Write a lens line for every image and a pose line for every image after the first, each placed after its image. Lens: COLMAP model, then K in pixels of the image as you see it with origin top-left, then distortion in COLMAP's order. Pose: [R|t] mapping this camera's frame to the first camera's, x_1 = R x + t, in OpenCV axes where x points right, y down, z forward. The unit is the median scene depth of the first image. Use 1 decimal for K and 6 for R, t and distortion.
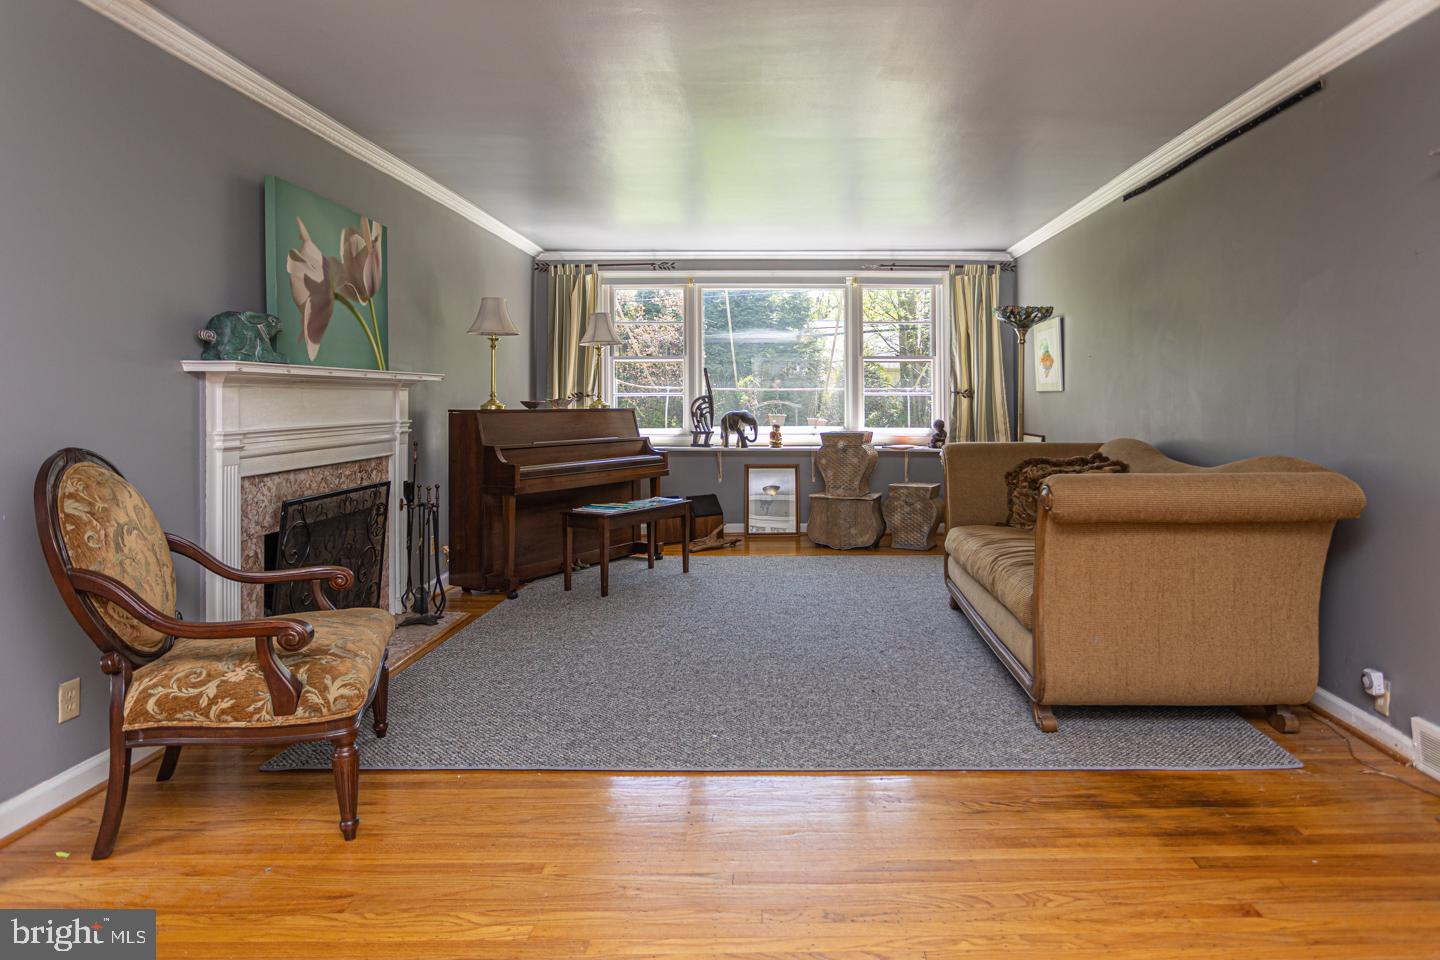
lens RADIAL K [[820.9, 0, 762.7], [0, 820.9, 385.6], [0, 0, 1]] dist [-0.000708, 0.000068]
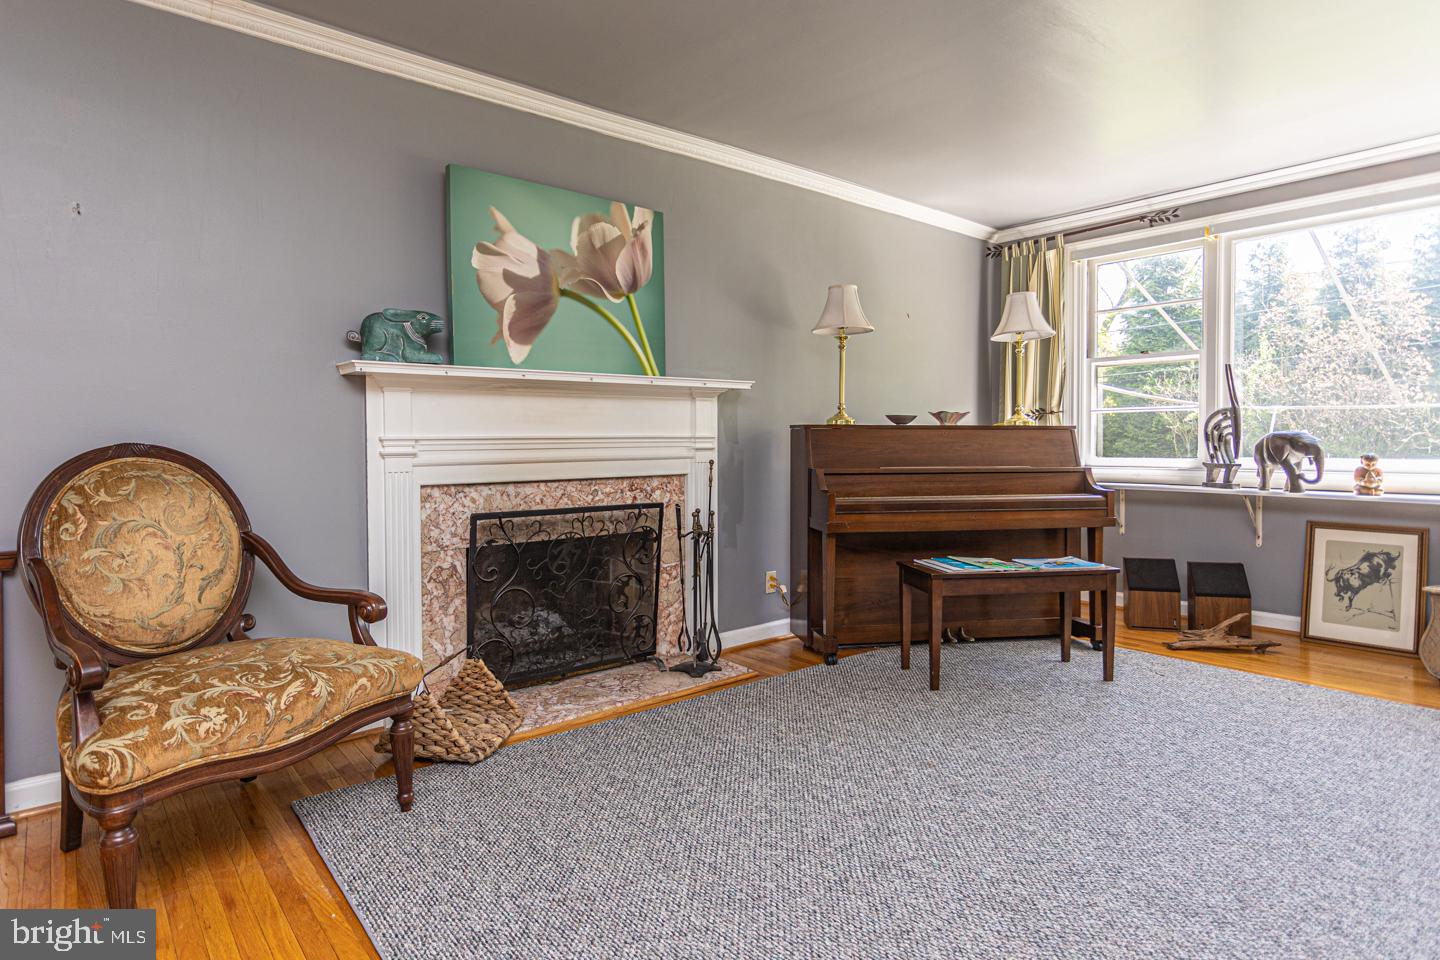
lens RADIAL K [[782.9, 0, 704.1], [0, 782.9, 449.7], [0, 0, 1]] dist [-0.005426, 0.001081]
pose [[0.654337, 0.014139, -0.756071, 0.212414], [0.013270, 0.999457, 0.030175, 0.035997], [0.756087, -0.029777, 0.653794, 0.503792]]
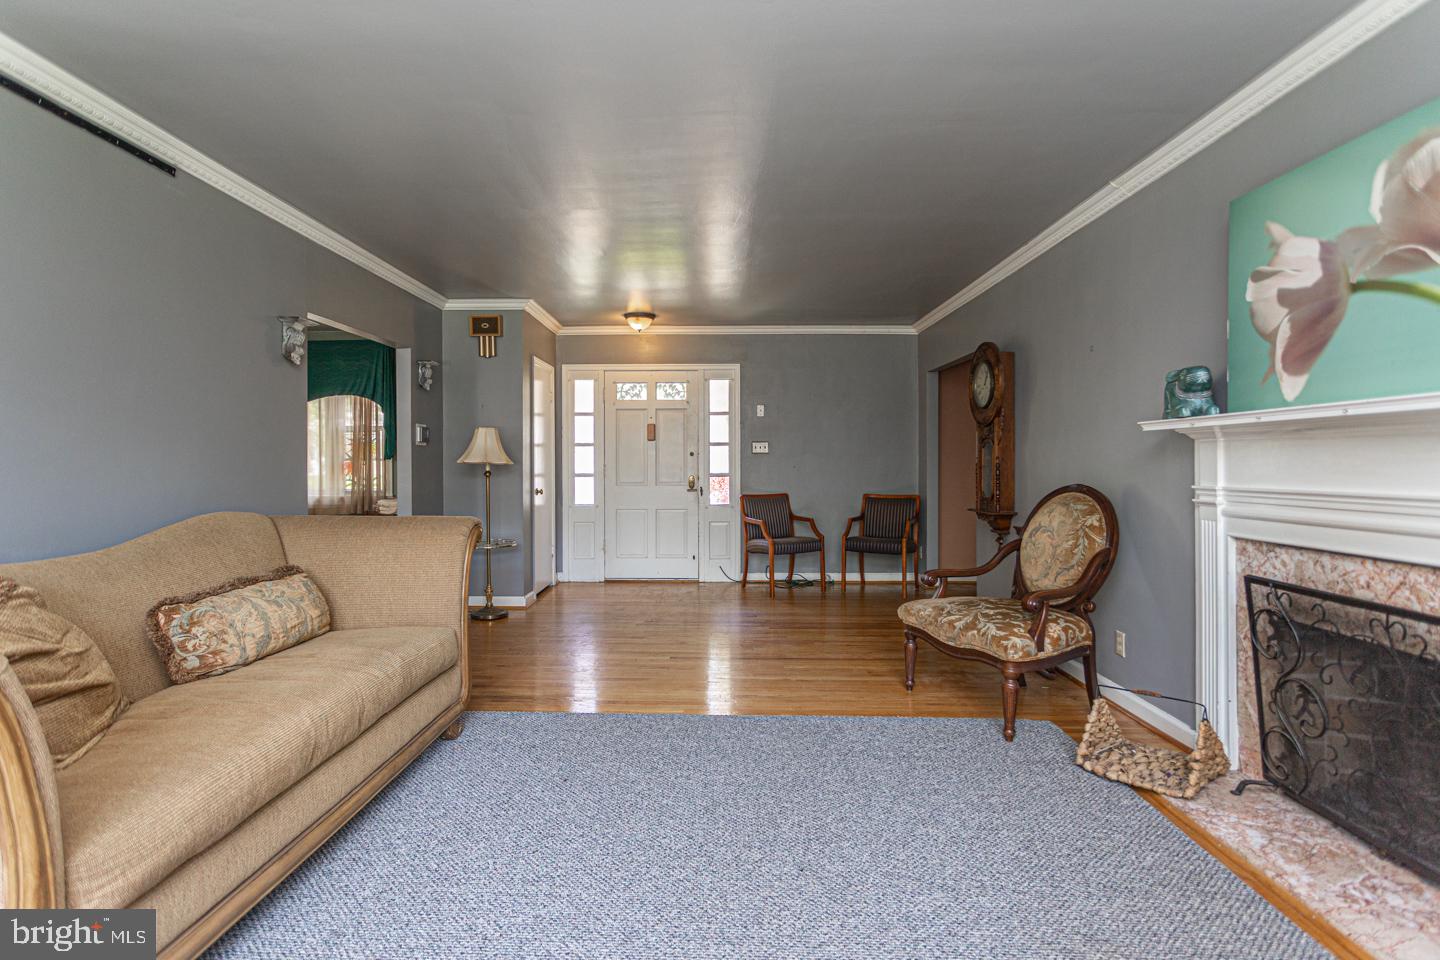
lens RADIAL K [[697.4, 0, 687.9], [0, 697.4, 464.7], [0, 0, 1]] dist [0.003025, 0.000377]
pose [[-0.999601, 0.010186, 0.026341, -0.023040], [0.009830, 0.999859, -0.013599, 0.025737], [-0.026476, -0.013334, -0.999561, 1.410579]]
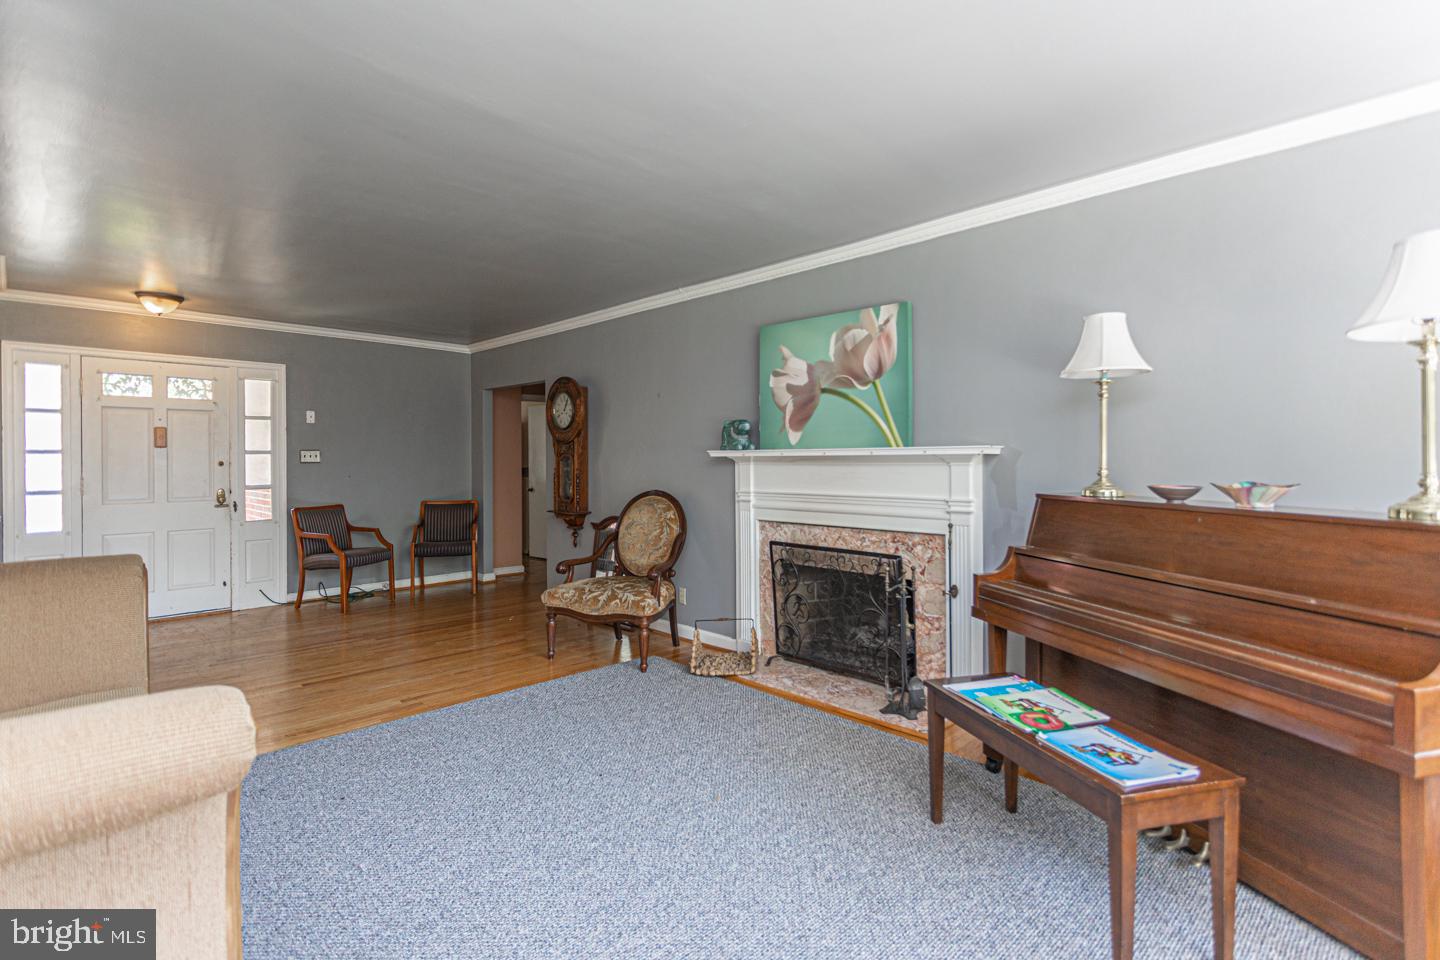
lens RADIAL K [[713.4, 0, 721.3], [0, 713.4, 454.8], [0, 0, 1]] dist [-0.003243, 0.000050]
pose [[-0.697794, 0.008553, -0.716247, 0.332469], [0.021306, 0.999734, -0.008819, -0.004975], [0.715981, -0.021414, -0.697791, 1.500706]]
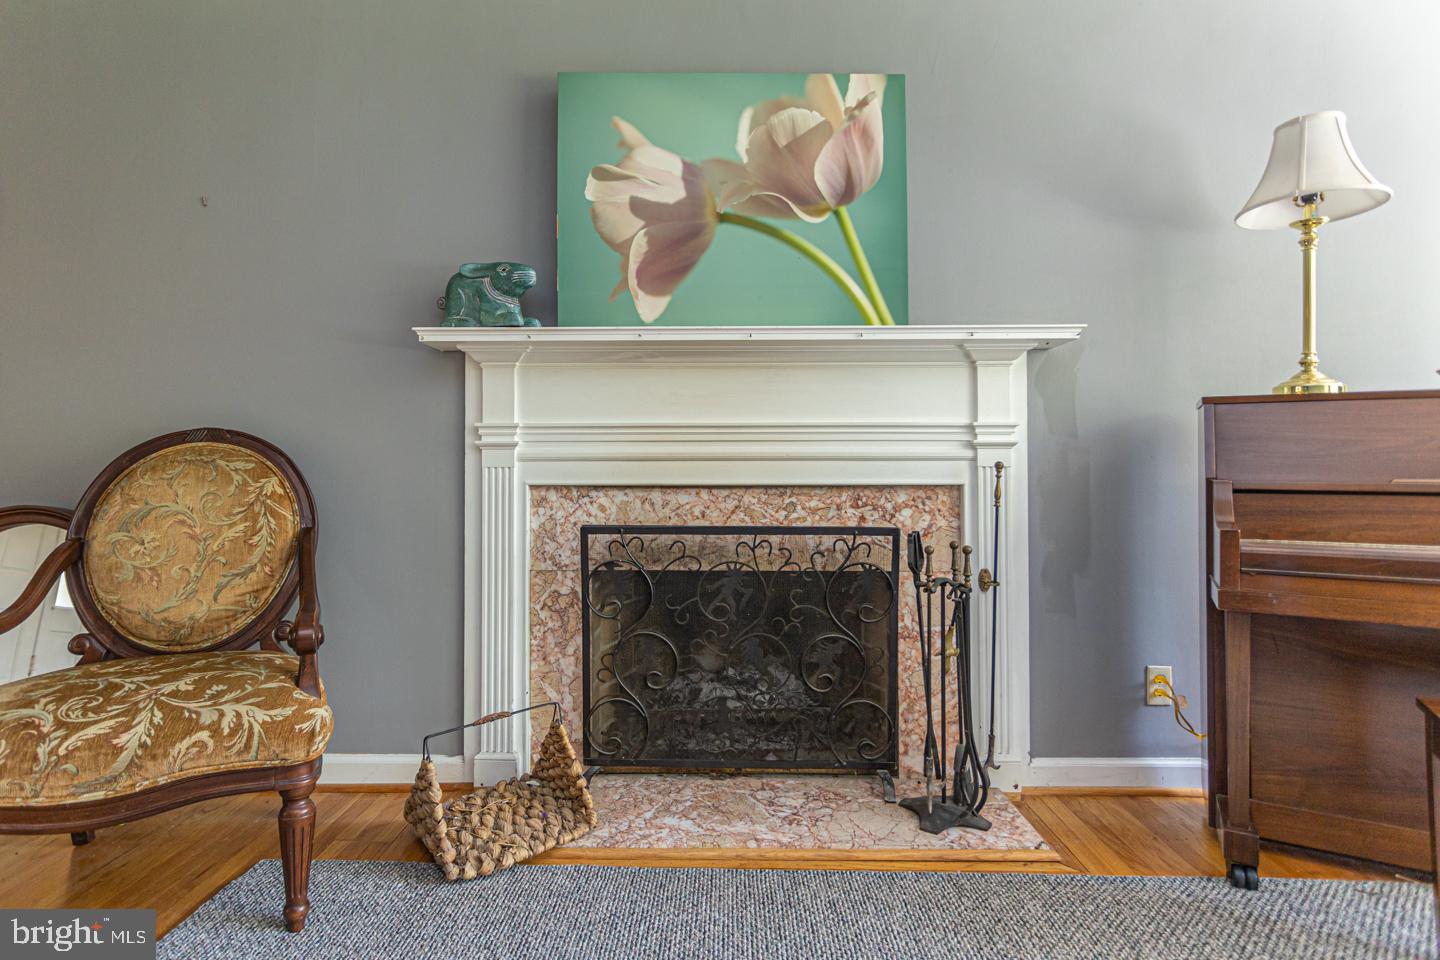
lens RADIAL K [[753.6, 0, 710.0], [0, 753.6, 449.8], [0, 0, 1]] dist [0.002848, 0.001180]
pose [[0.010863, -0.018349, -0.999773, 0.051593], [0.017056, 0.999690, -0.018162, 0.072928], [0.999796, -0.016855, 0.011173, 0.896508]]
